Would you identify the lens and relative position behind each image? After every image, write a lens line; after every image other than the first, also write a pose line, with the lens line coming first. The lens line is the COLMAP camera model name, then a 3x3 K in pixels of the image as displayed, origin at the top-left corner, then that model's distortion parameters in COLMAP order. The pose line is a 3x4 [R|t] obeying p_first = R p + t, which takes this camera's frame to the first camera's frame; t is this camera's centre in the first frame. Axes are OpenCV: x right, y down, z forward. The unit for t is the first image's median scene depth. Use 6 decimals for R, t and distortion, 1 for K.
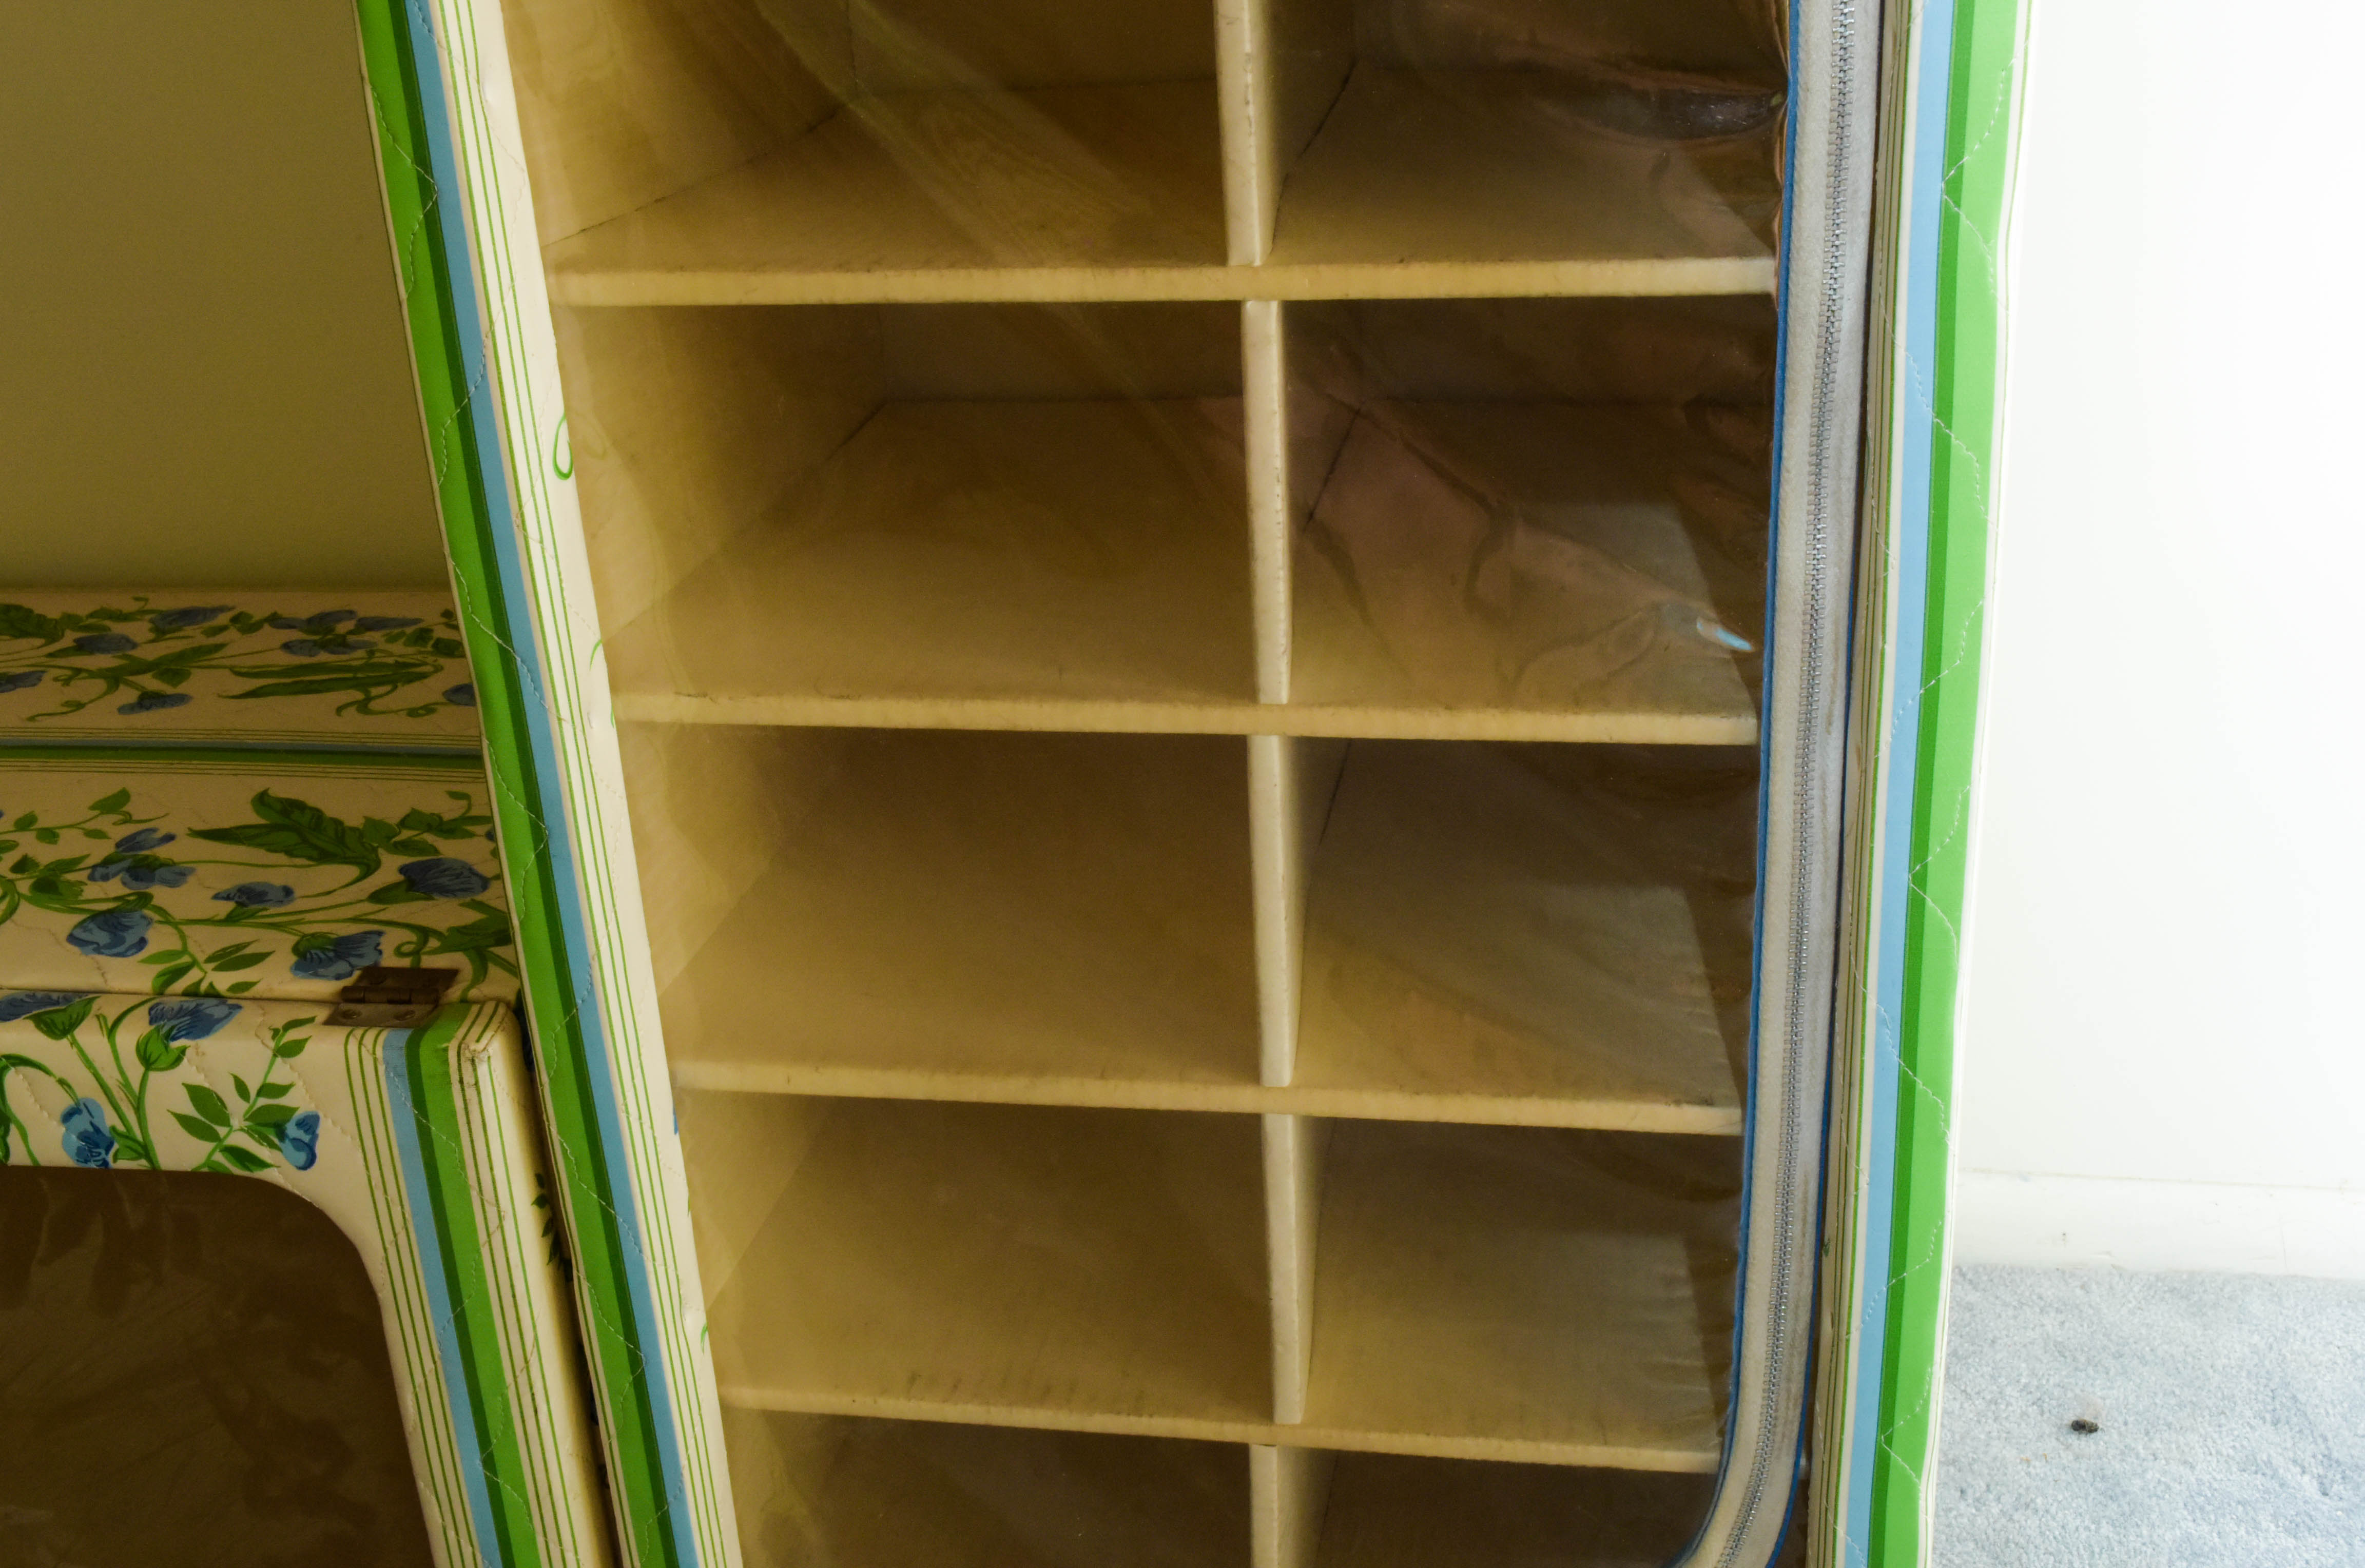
lens RADIAL K [[2485.6, 0, 1176.7], [0, 2485.6, 783.8], [0, 0, 1]] dist [0.006667, 0.000000]
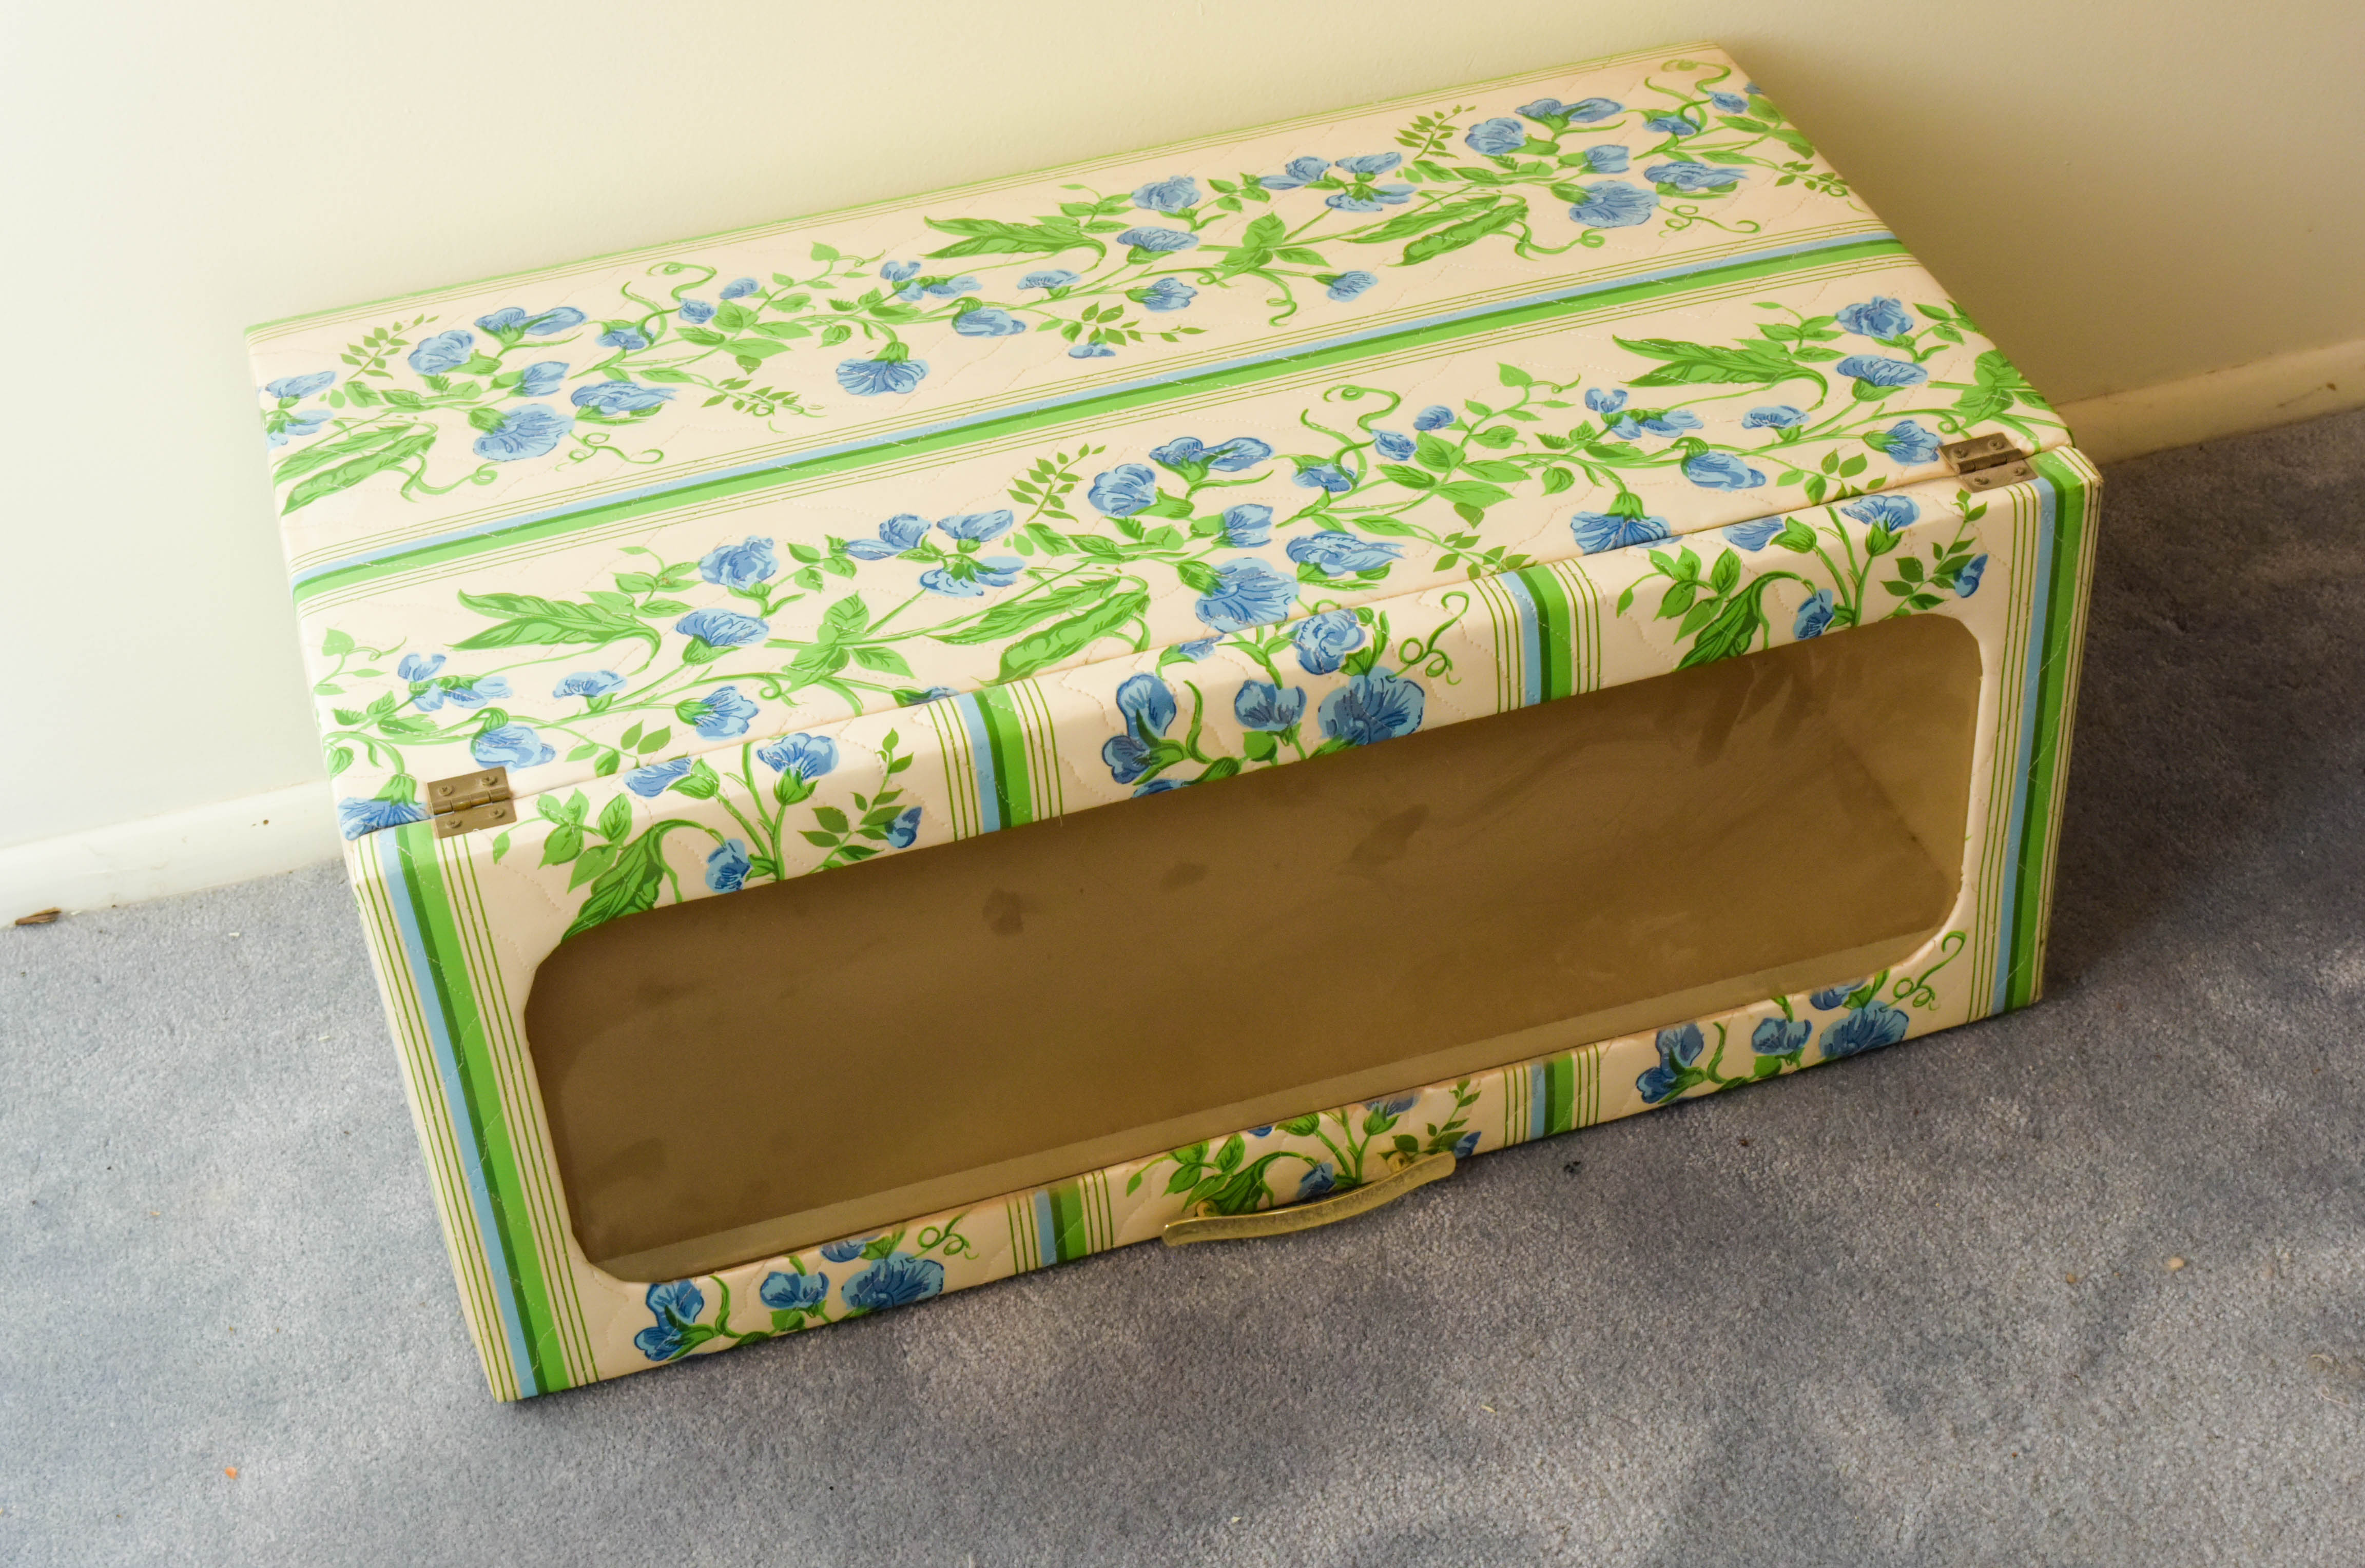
lens RADIAL K [[3684.5, 0, 1184.2], [0, 3684.5, 783.8], [0, 0, 1]] dist [0.033751, 0.000000]
pose [[0.893040, -0.275149, 0.356050, -1.279307], [0.175544, 0.941601, 0.287354, -0.353275], [-0.414322, -0.194116, 0.889188, -0.569538]]
